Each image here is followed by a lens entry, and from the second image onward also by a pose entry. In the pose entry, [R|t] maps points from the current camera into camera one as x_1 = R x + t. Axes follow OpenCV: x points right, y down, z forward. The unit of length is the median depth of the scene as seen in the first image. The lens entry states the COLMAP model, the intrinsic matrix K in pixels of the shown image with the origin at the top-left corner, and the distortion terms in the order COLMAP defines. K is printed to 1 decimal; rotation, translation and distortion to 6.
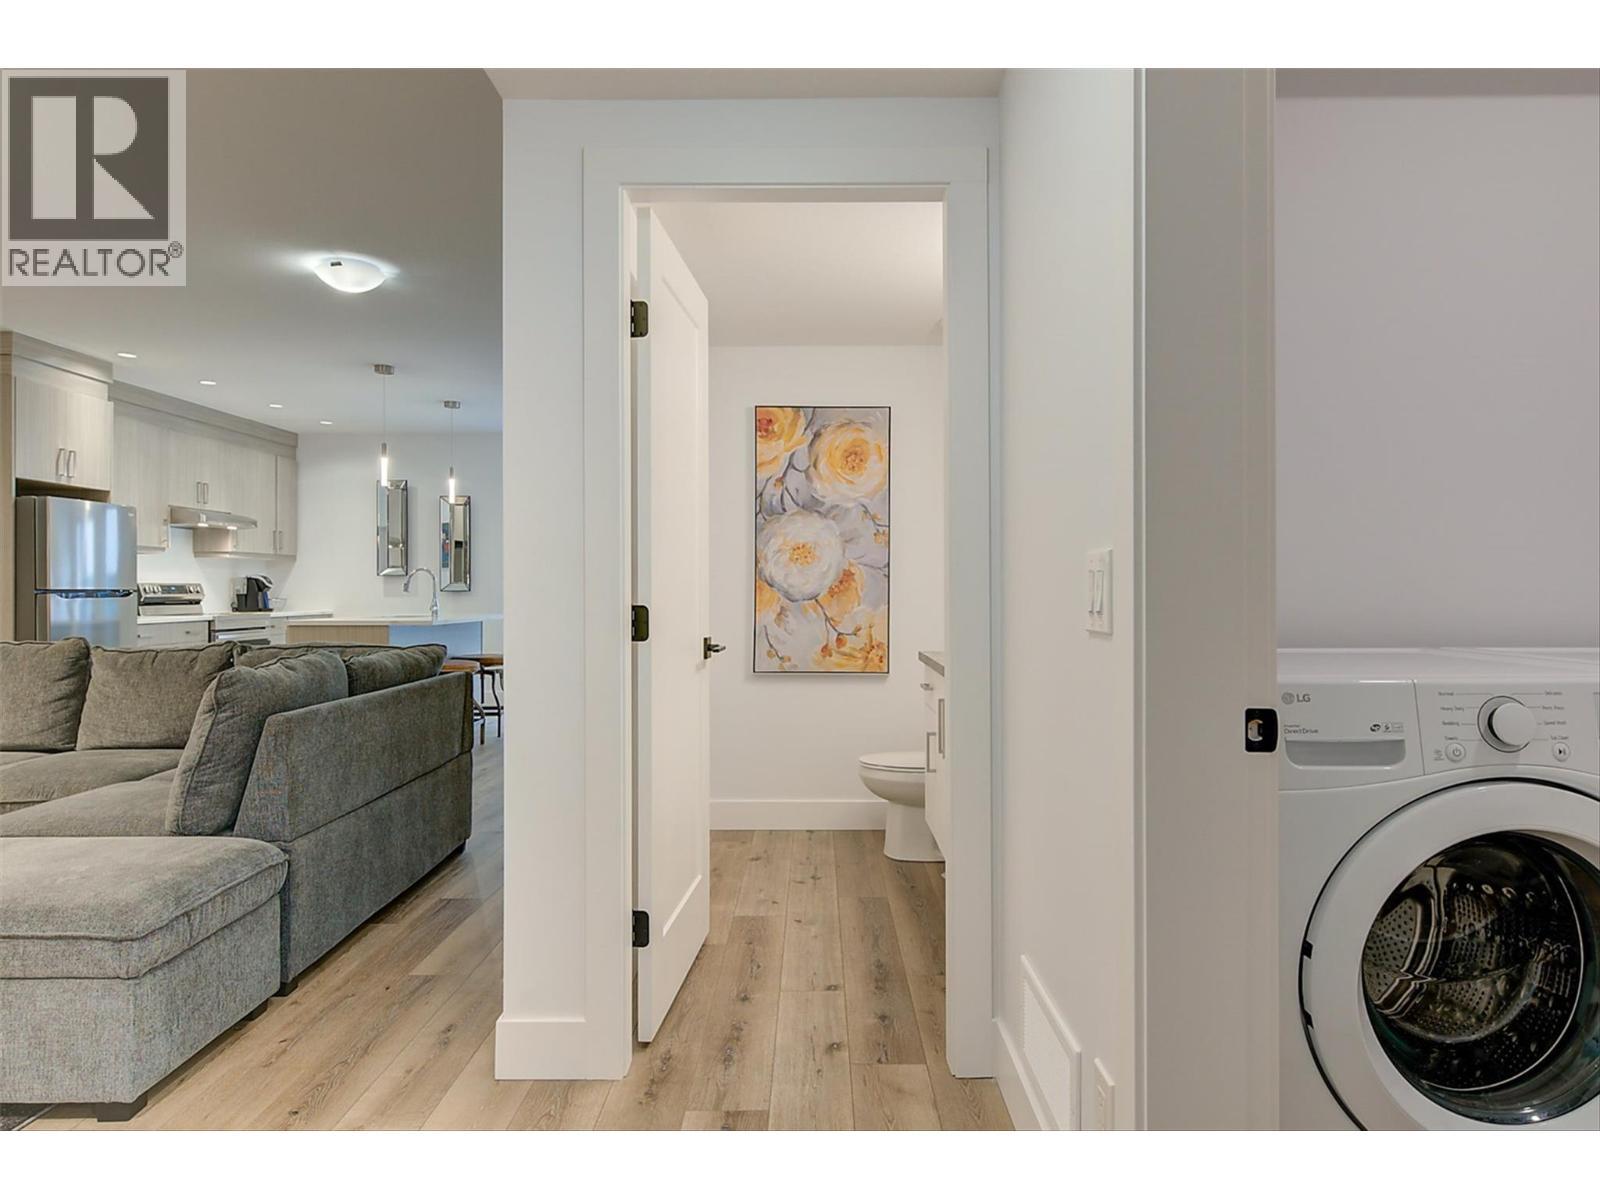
lens RADIAL K [[961.7, 0, 824.7], [0, 961.7, 586.7], [0, 0, 1]] dist [-0.000985, -0.001746]
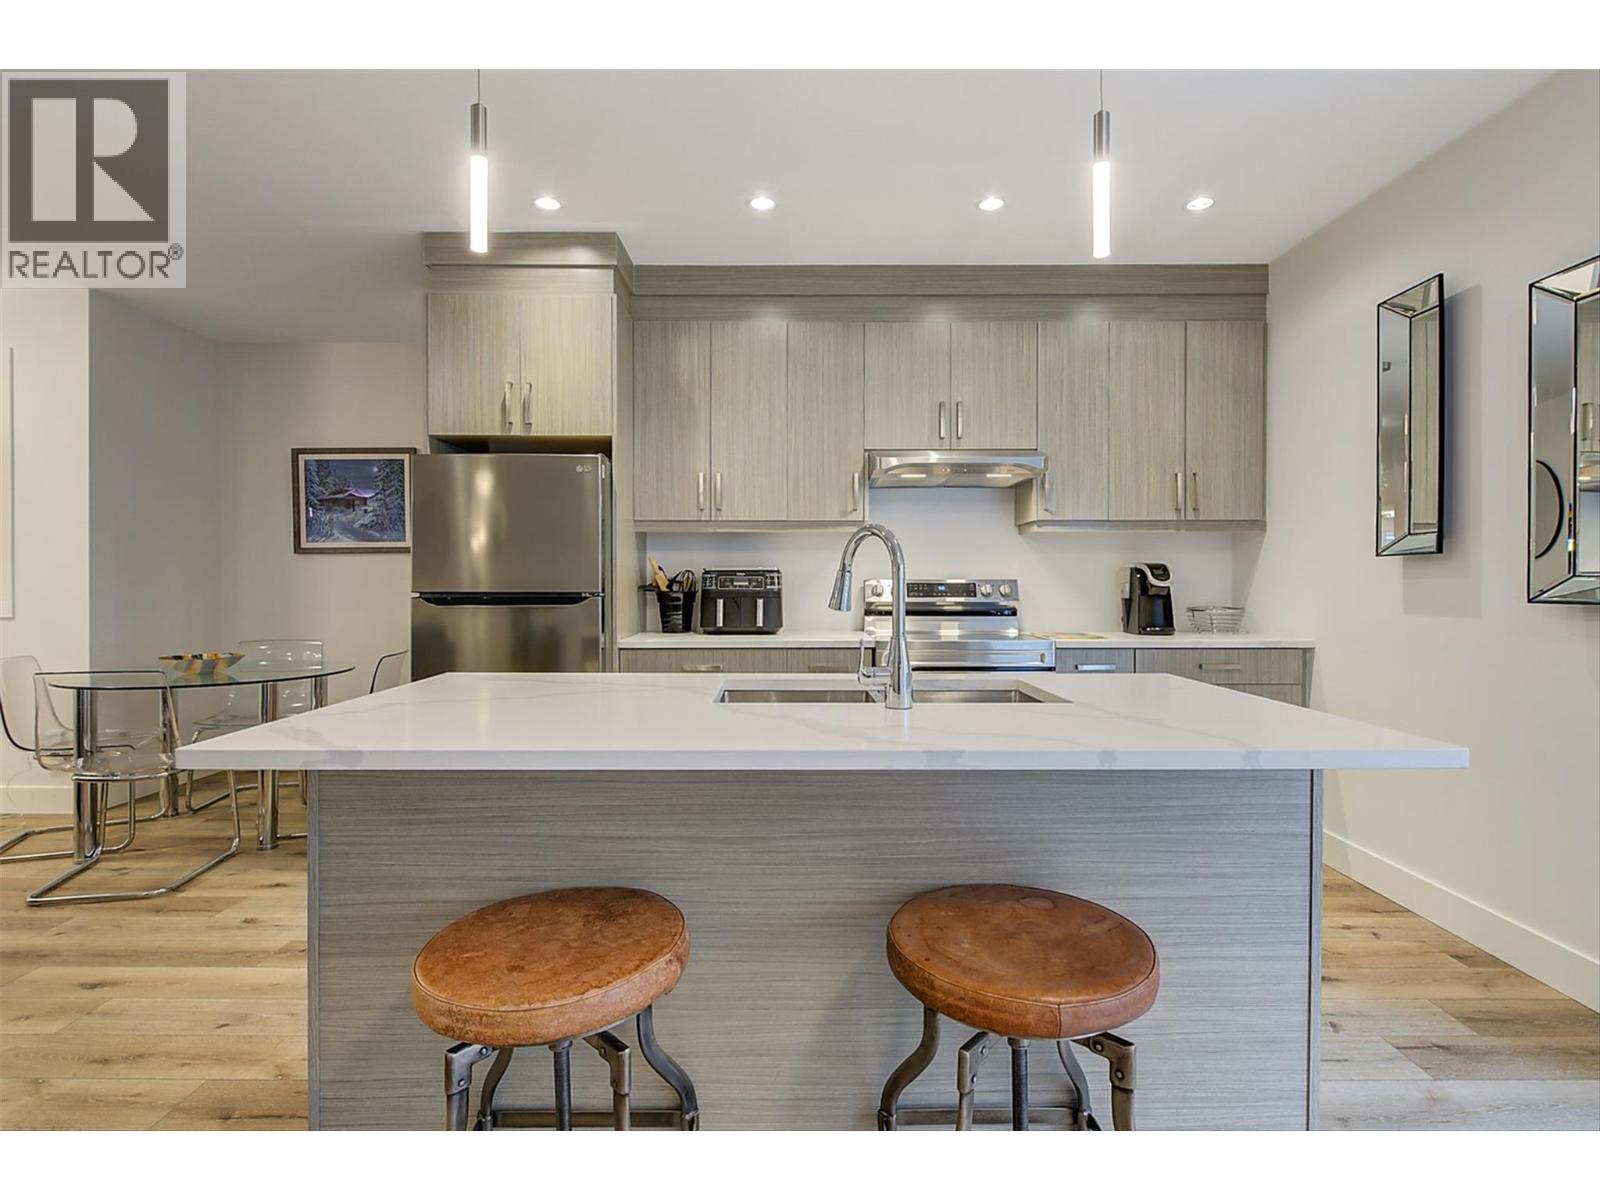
lens RADIAL K [[787.3, 0, 810.0], [0, 787.3, 589.1], [0, 0, 1]] dist [0.002055, 0.000447]
pose [[-0.000873, 0.014106, -0.999900, -0.218018], [0.003761, 0.999893, 0.014103, -0.005764], [0.999993, -0.003748, -0.000926, 1.095233]]
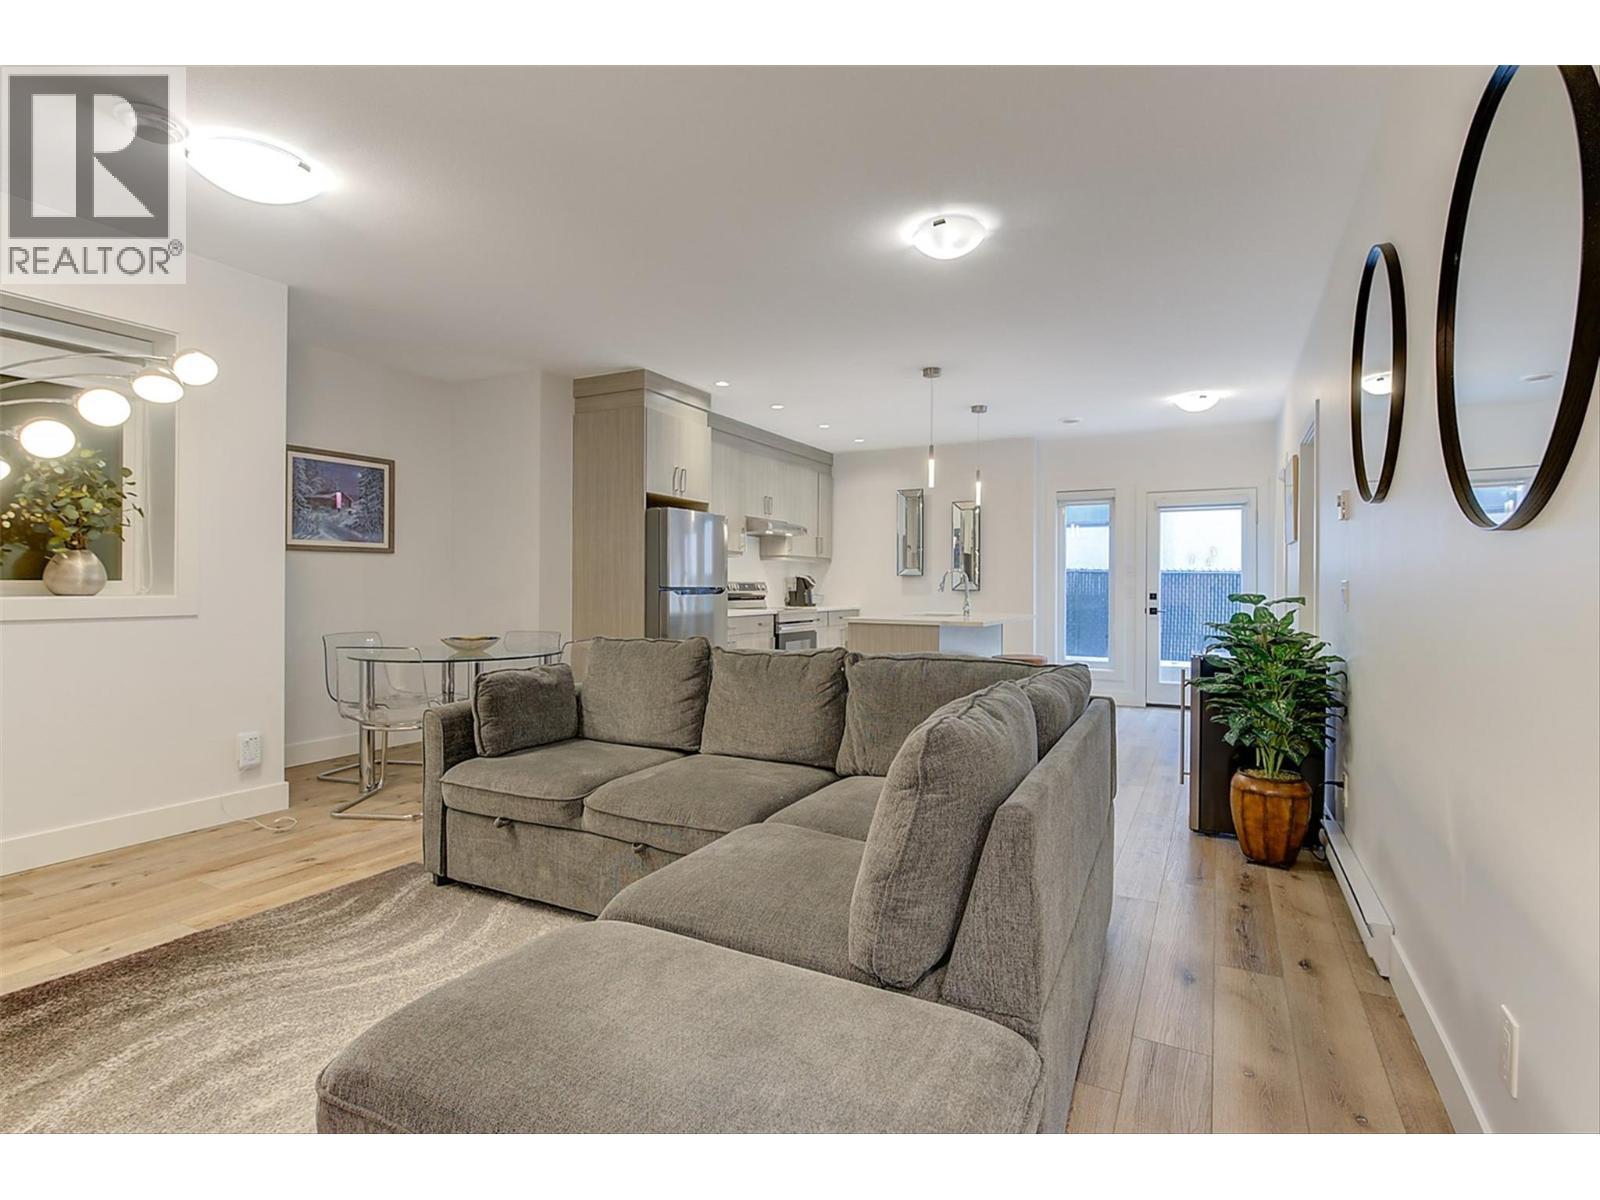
lens RADIAL K [[787.3, 0, 810.0], [0, 787.3, 589.1], [0, 0, 1]] dist [0.002055, 0.000447]
pose [[0.885120, 0.008965, -0.465277, -0.181252], [-0.006615, 0.999956, 0.006685, -0.001988], [0.465317, -0.002839, 0.885140, 0.200634]]
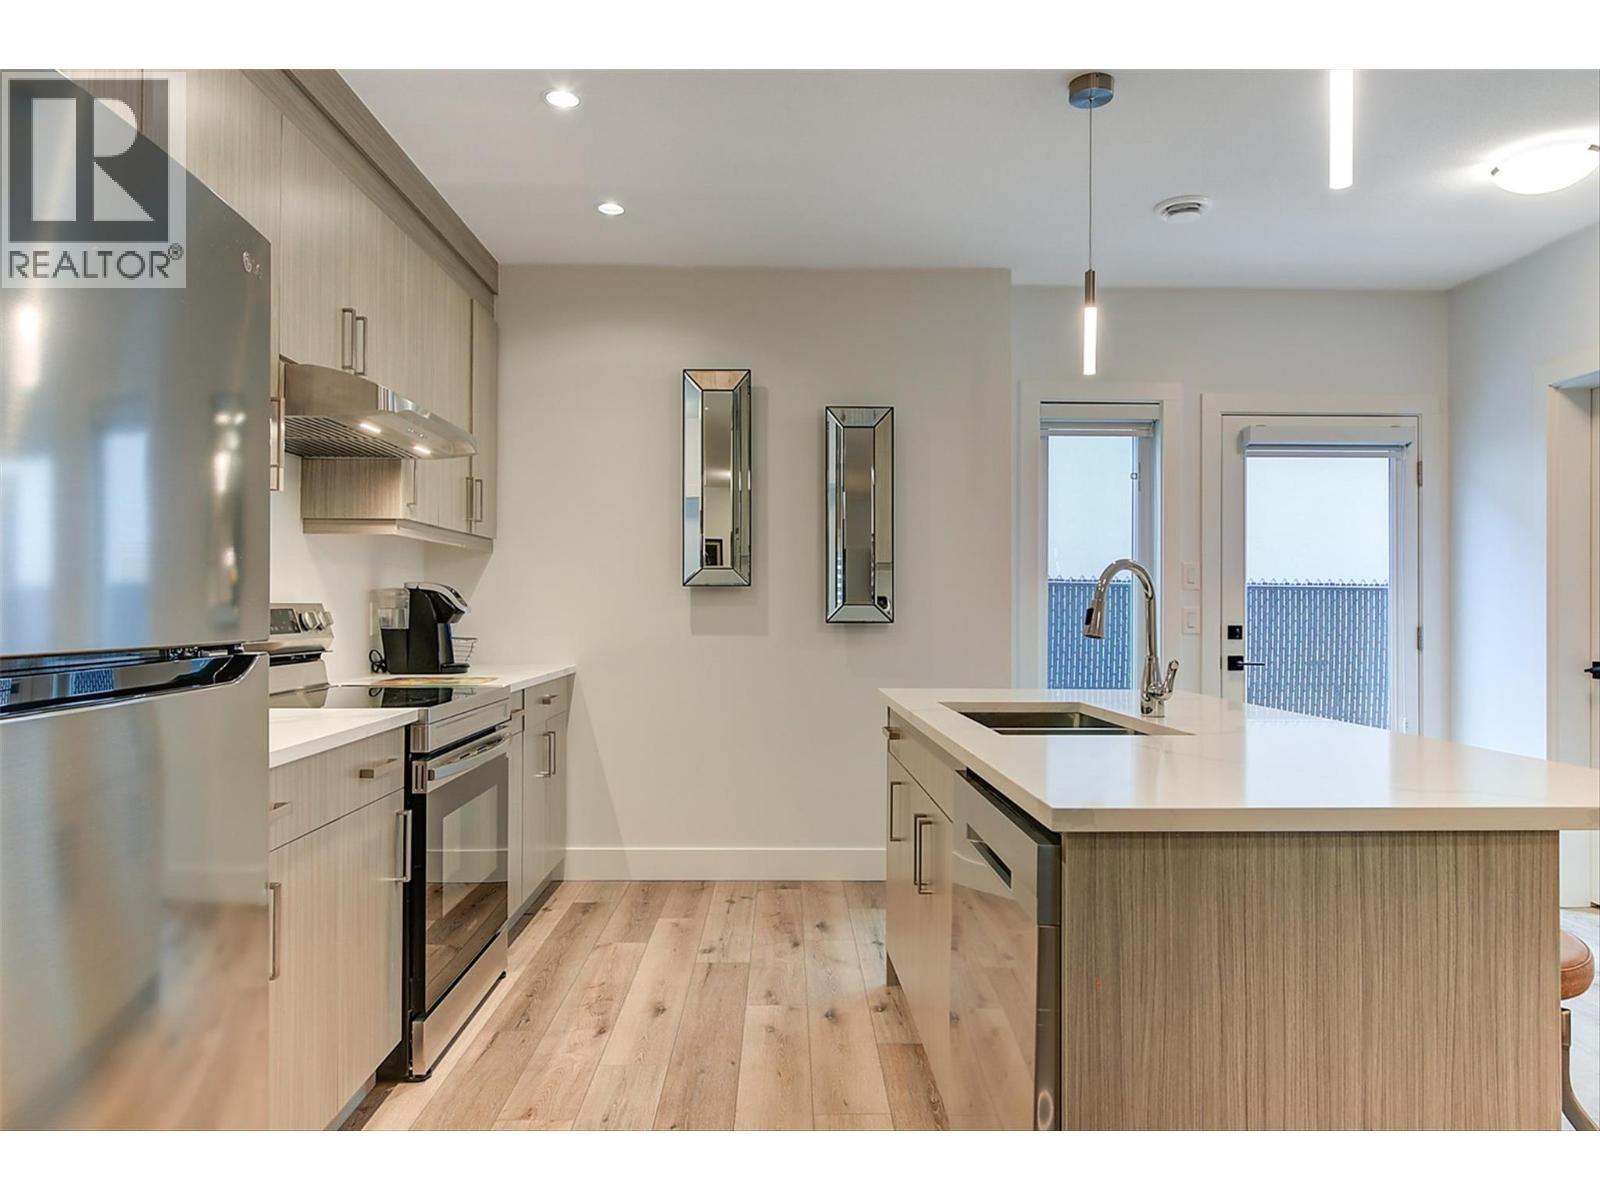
lens RADIAL K [[1004.9, 0, 800.0], [0, 1004.9, 600.0], [0, 0, 1]] dist [-0.000027, 0.000219]
pose [[0.999903, 0.005414, 0.012803, -0.589869], [-0.005379, 0.999982, -0.002776, -0.005999], [-0.012818, 0.002707, 0.999914, 0.764625]]
